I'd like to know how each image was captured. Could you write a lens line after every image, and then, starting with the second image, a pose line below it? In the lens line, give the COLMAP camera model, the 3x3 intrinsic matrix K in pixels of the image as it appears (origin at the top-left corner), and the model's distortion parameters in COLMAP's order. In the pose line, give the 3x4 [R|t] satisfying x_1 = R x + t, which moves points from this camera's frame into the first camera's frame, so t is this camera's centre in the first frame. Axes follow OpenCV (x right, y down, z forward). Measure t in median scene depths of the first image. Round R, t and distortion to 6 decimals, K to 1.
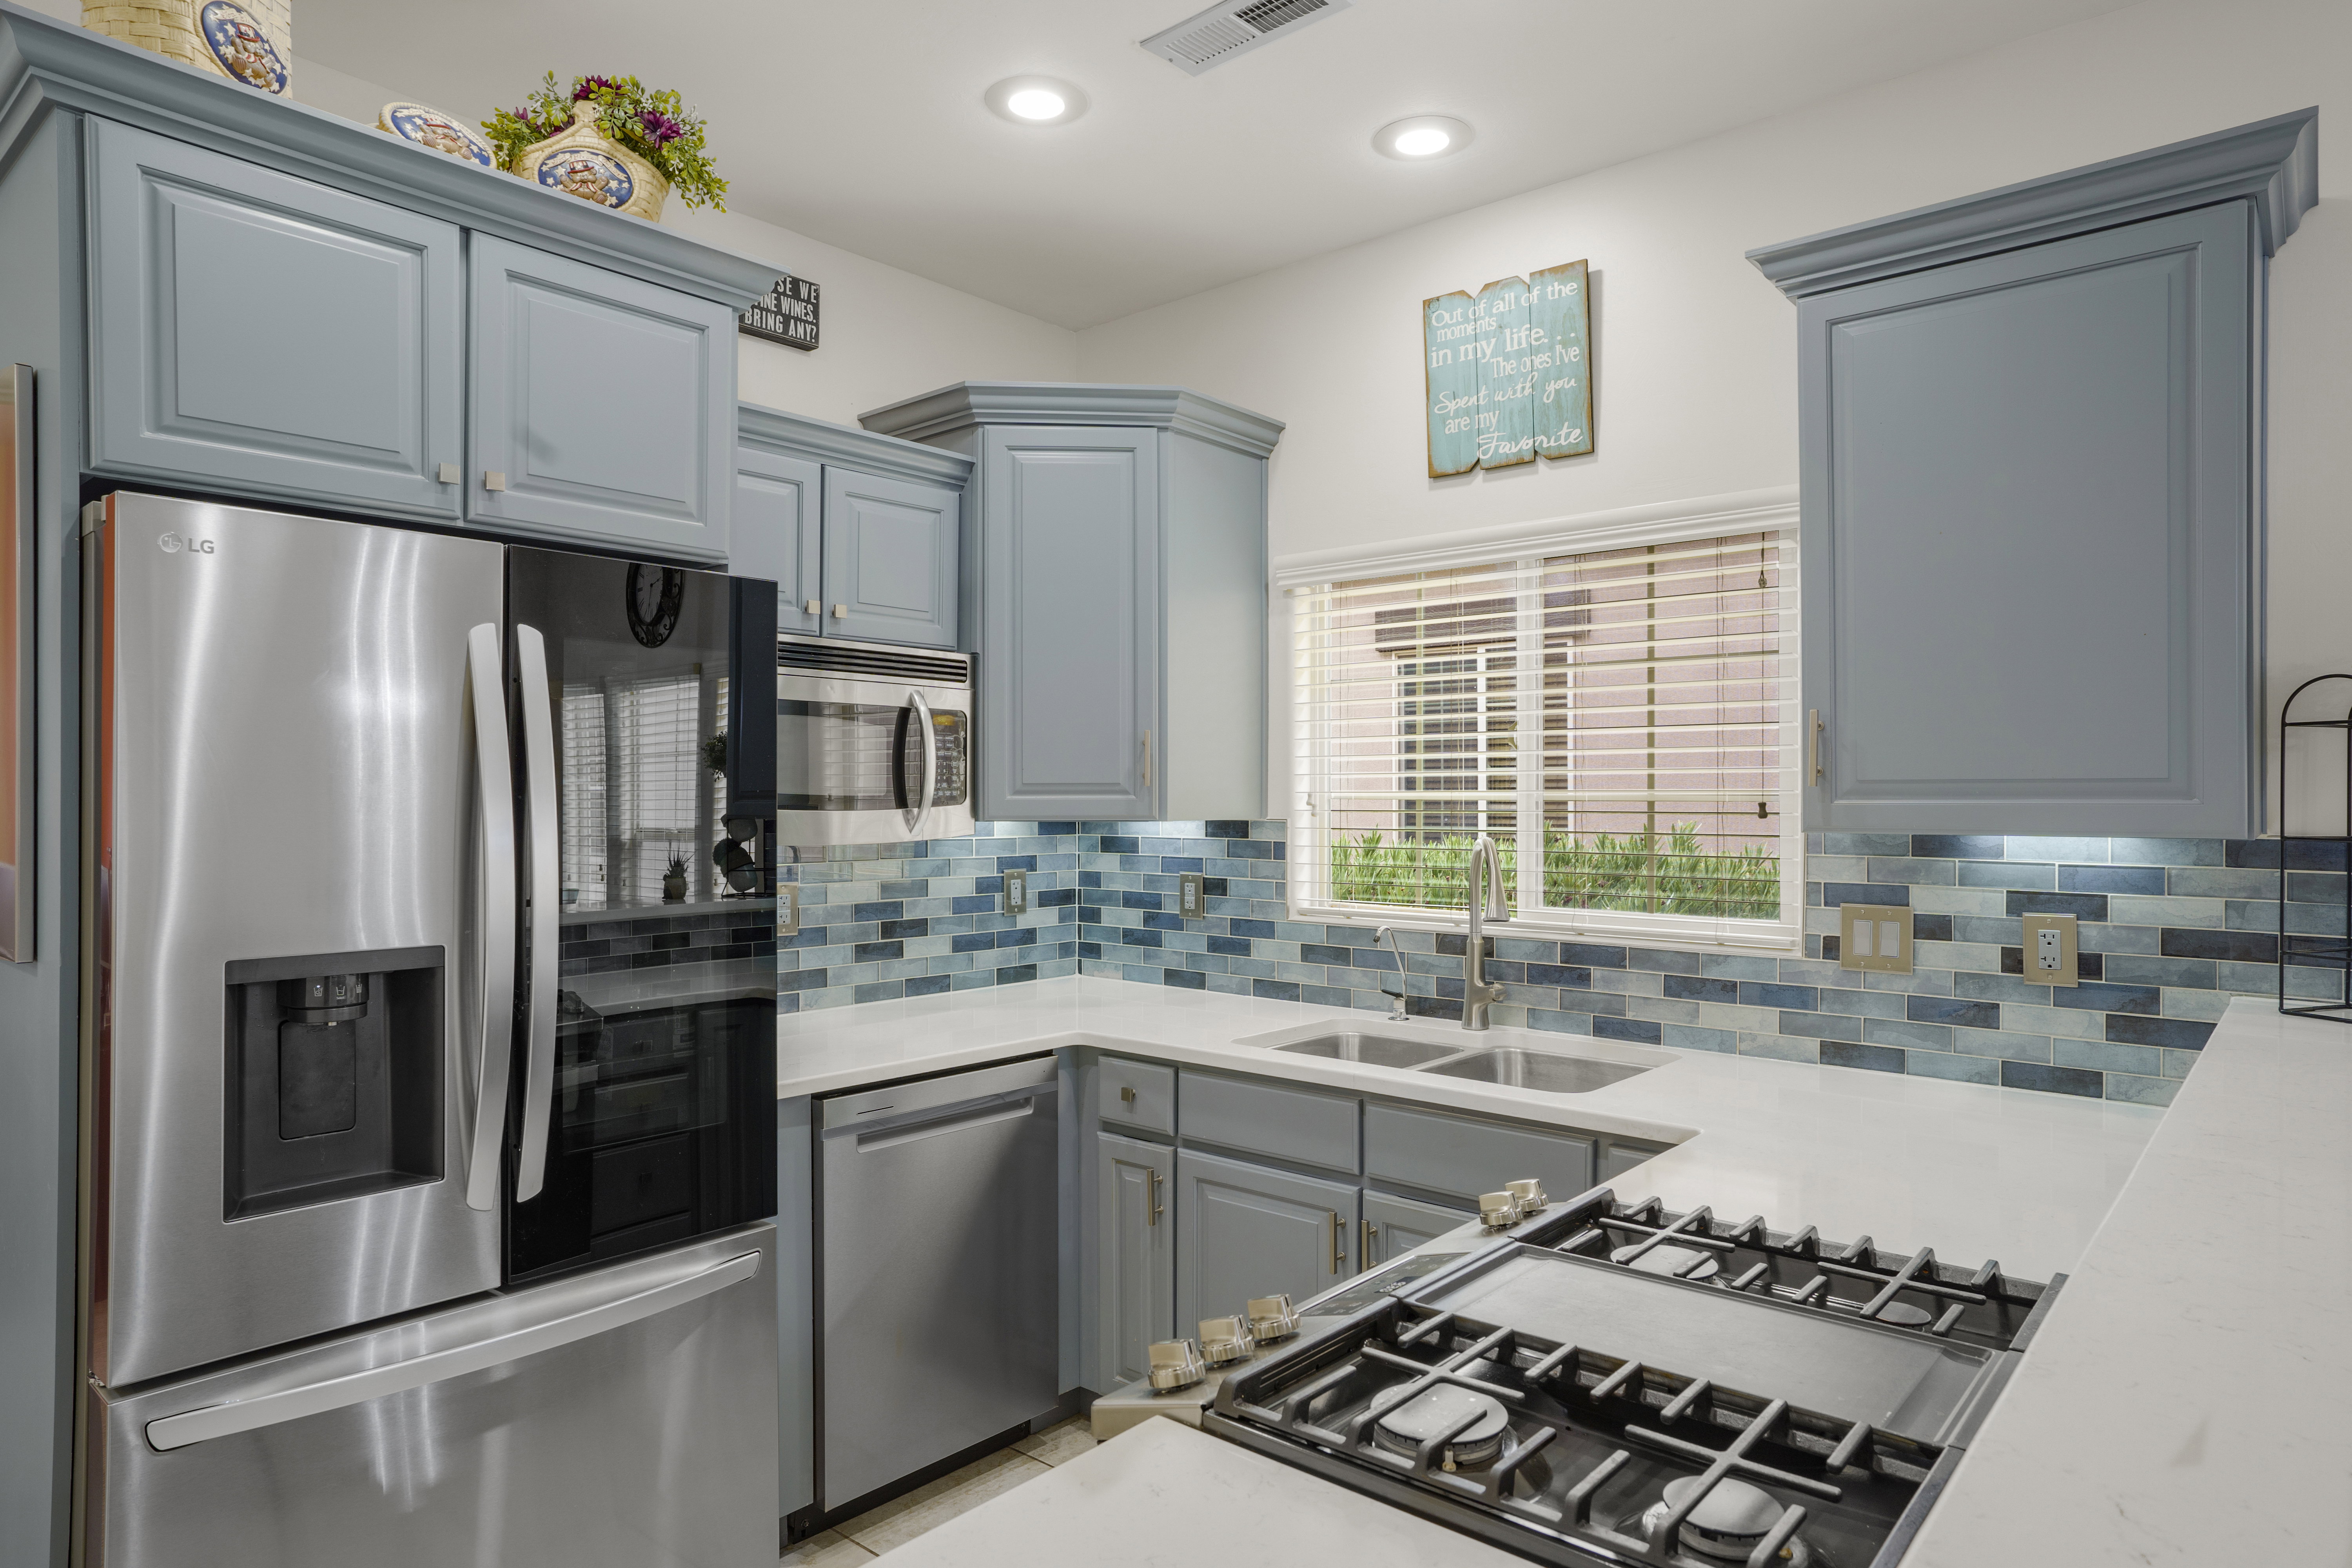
lens RADIAL K [[1371.1, 0, 1161.7], [0, 1371.1, 779.1], [0, 0, 1]] dist [-0.023599, 0.014911]
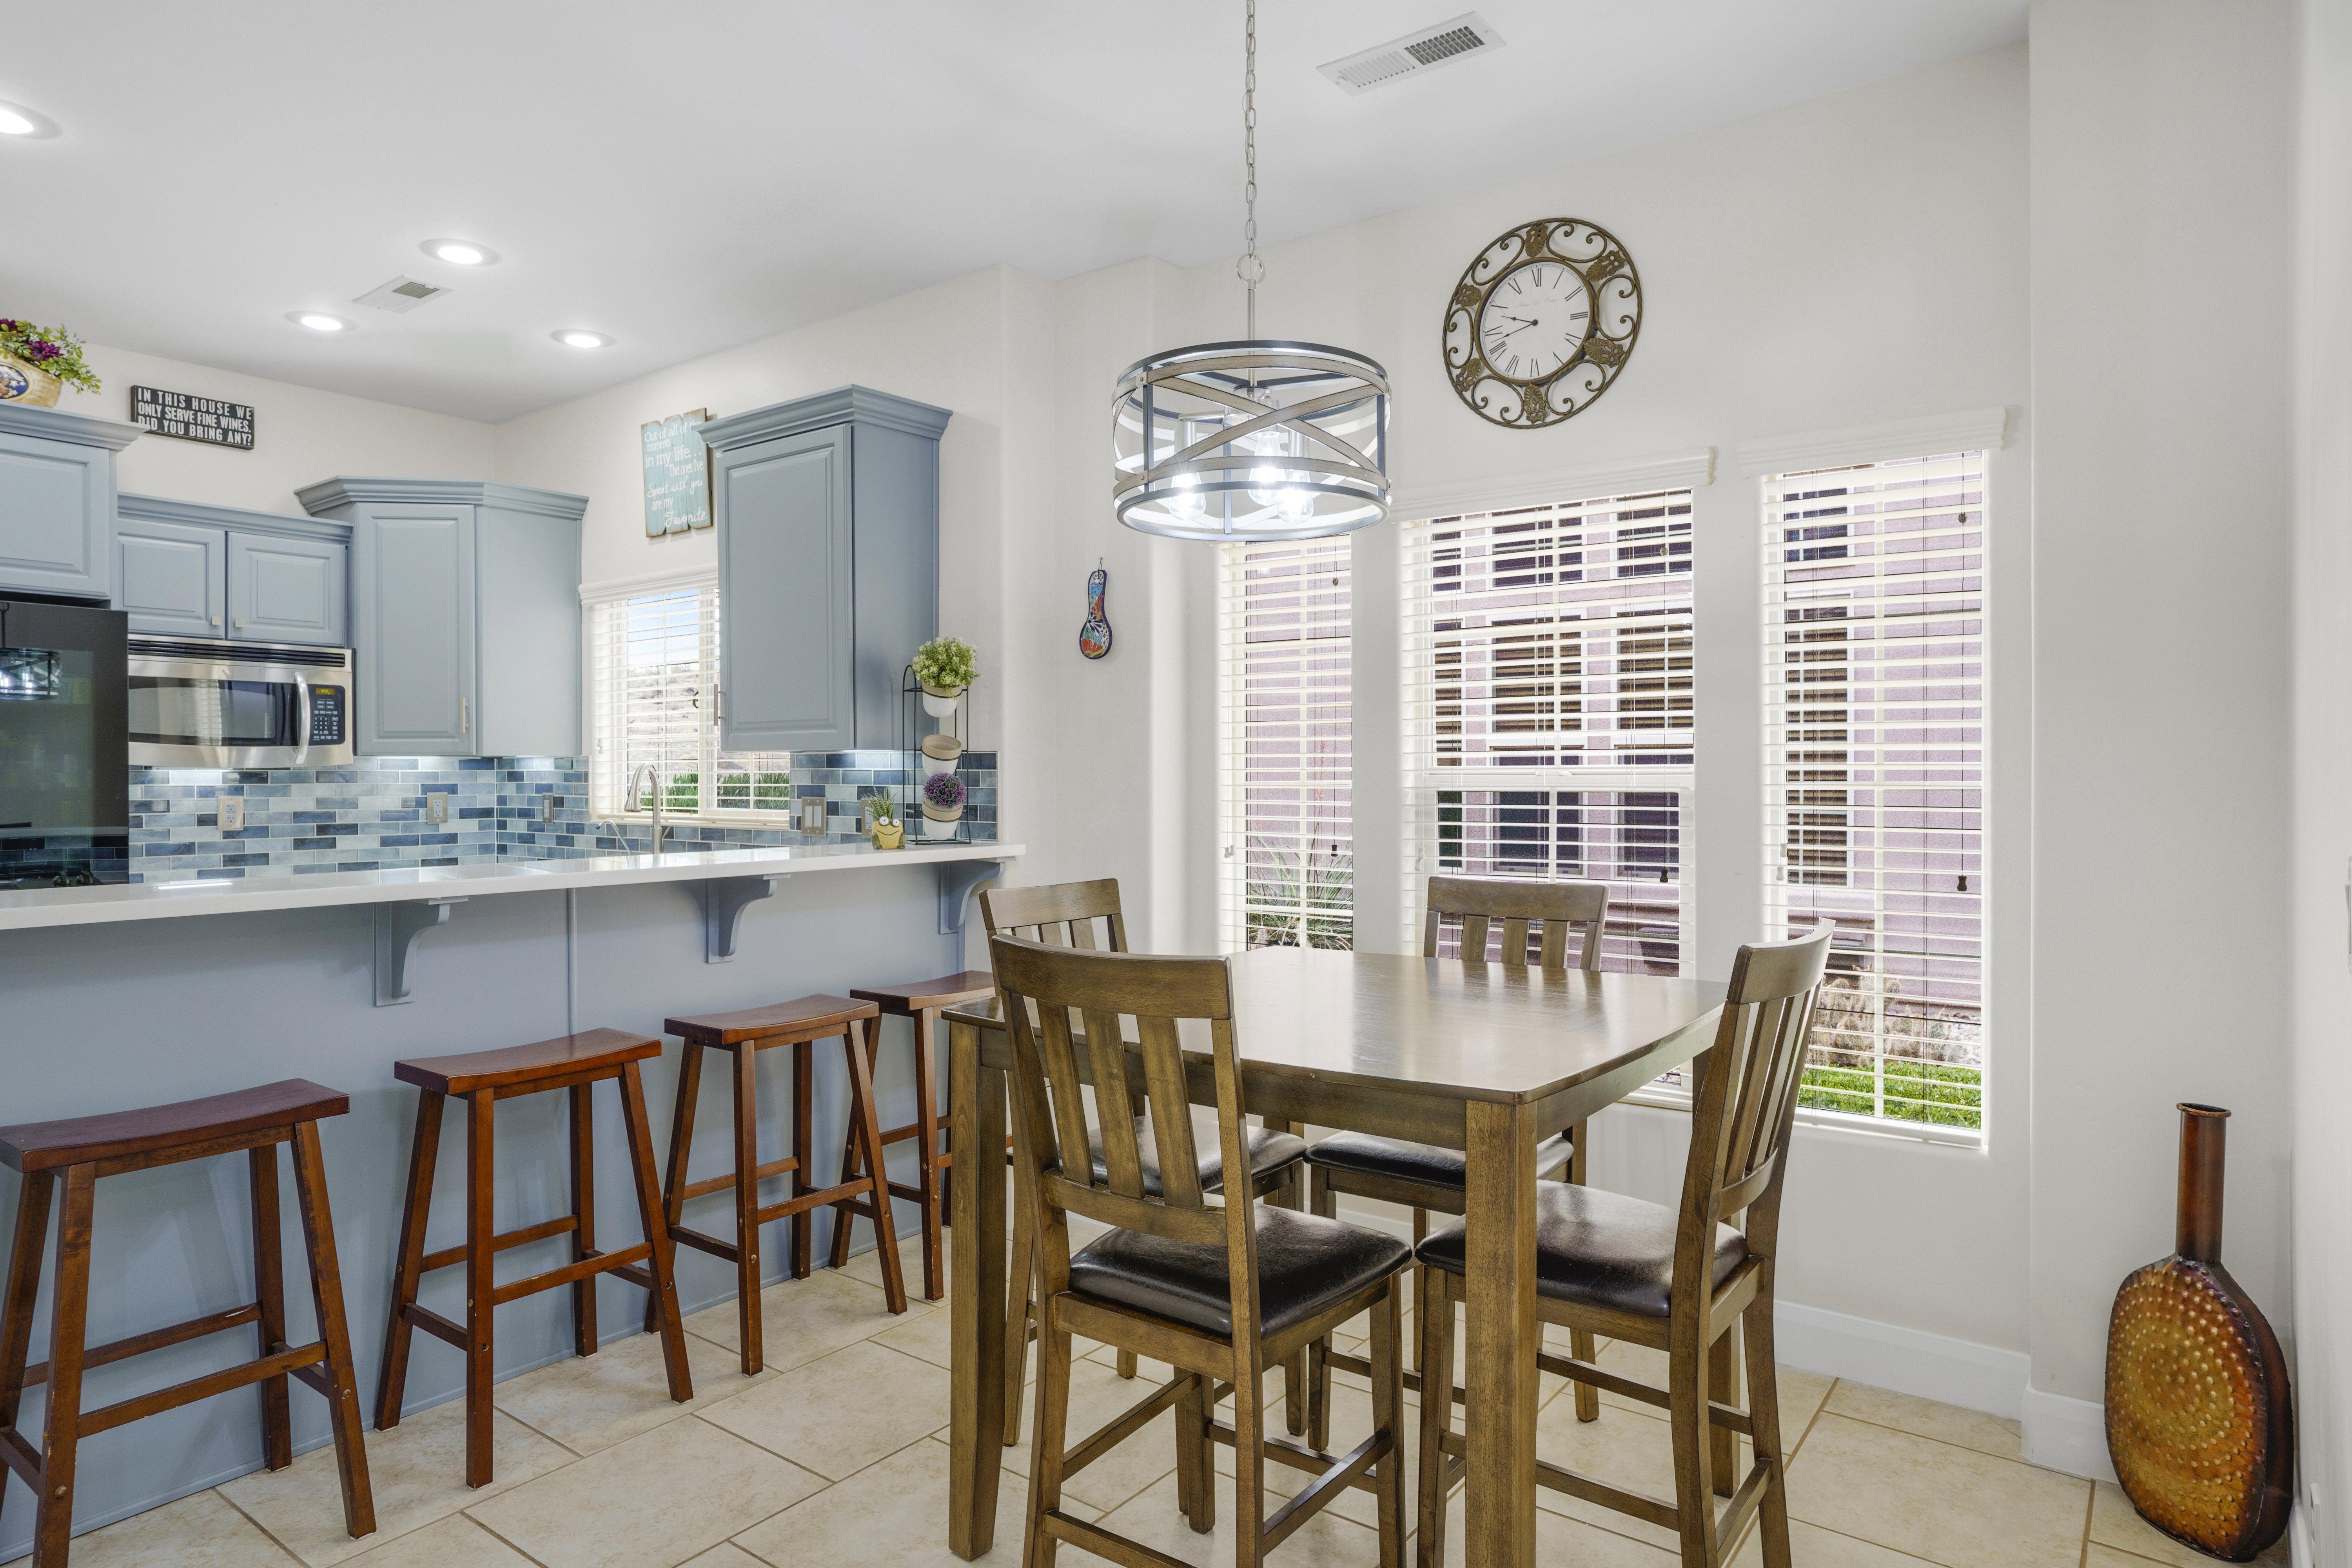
lens RADIAL K [[1371.1, 0, 1196.7], [0, 1371.1, 796.1], [0, 0, 1]] dist [-0.023599, 0.014911]
pose [[0.997627, -0.004995, 0.068669, 0.704681], [0.003096, 0.999611, 0.027724, 0.035335], [-0.068780, -0.027445, 0.997254, -0.611345]]
